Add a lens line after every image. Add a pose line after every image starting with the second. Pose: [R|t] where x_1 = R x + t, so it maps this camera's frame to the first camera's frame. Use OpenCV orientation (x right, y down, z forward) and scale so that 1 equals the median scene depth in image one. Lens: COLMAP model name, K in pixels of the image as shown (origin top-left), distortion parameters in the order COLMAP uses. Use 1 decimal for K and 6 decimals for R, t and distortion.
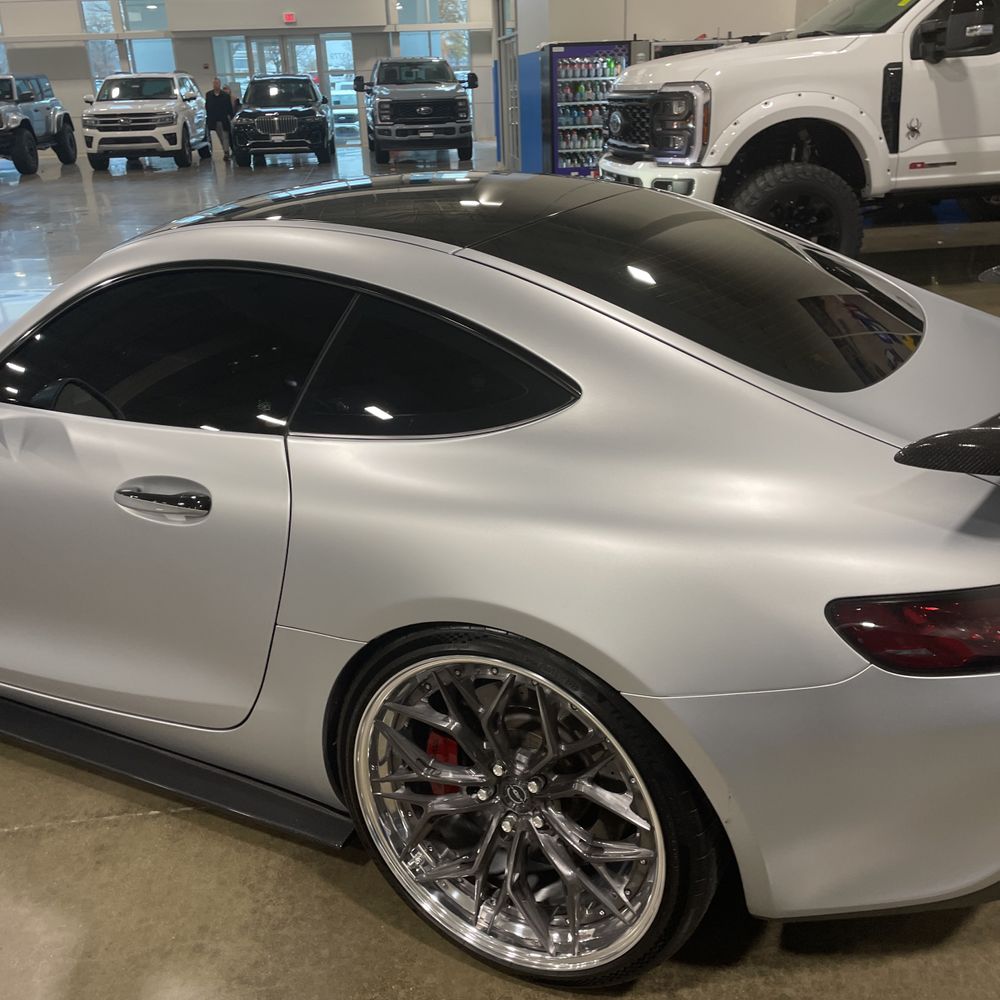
lens RADIAL K [[1004.1, 0, 514.2], [0, 1004.1, 488.4], [0, 0, 1]] dist [0.101862, -0.138550]
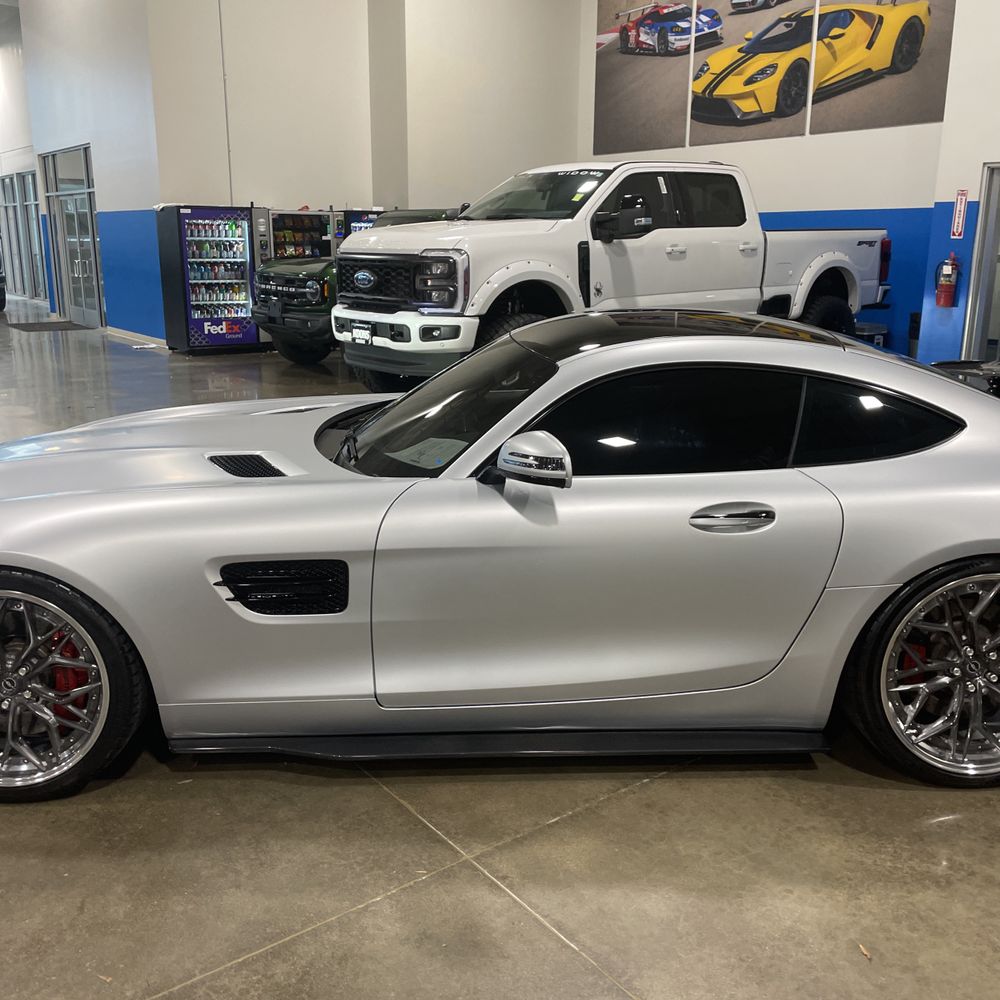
lens RADIAL K [[1003.2, 0, 495.0], [0, 1003.2, 488.1], [0, 0, 1]] dist [0.100281, -0.143349]
pose [[0.870915, -0.080732, 0.484757, -0.378592], [0.149873, 0.983056, -0.105542, 0.019556], [-0.468023, 0.164570, 0.868257, -0.032216]]
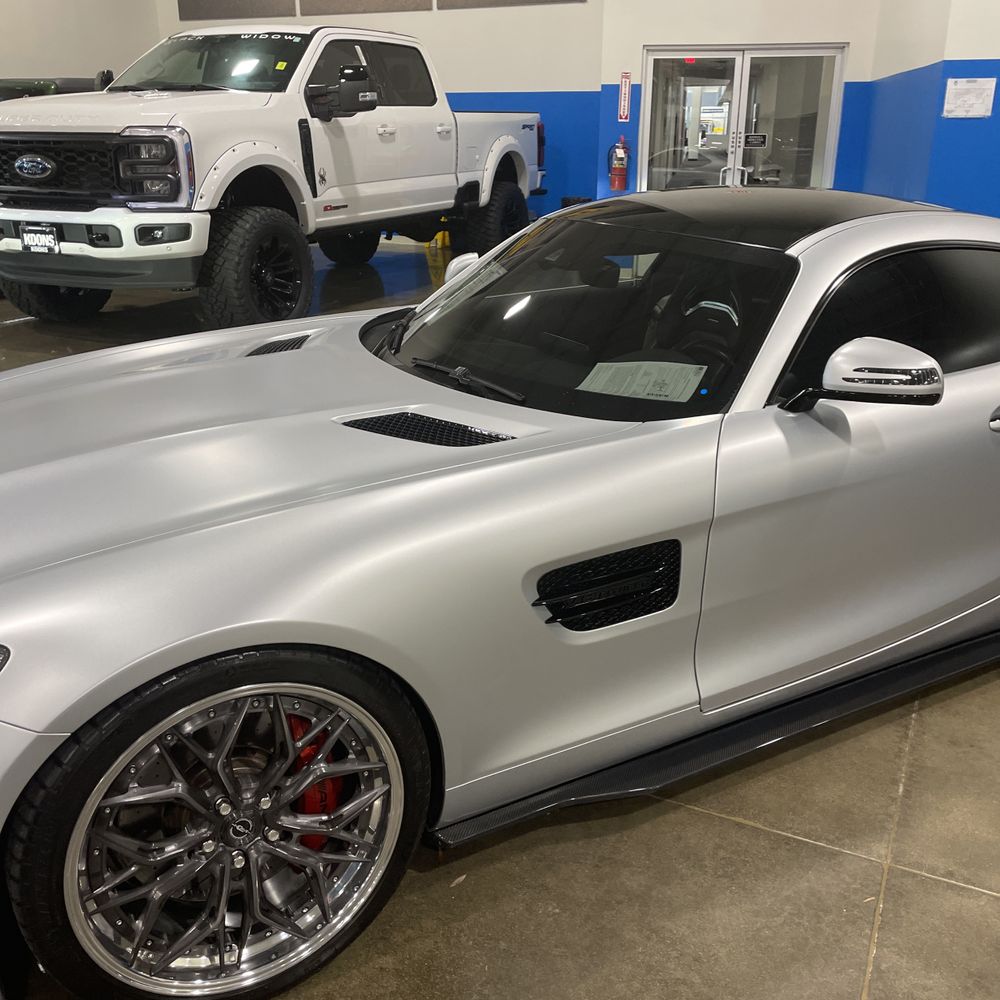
lens RADIAL K [[1004.1, 0, 514.2], [0, 1004.1, 488.4], [0, 0, 1]] dist [0.101862, -0.138550]
pose [[0.539926, -0.246416, 0.804835, -0.504463], [0.290183, 0.952061, 0.096822, -0.061875], [-0.790110, 0.181273, 0.585547, 0.212302]]
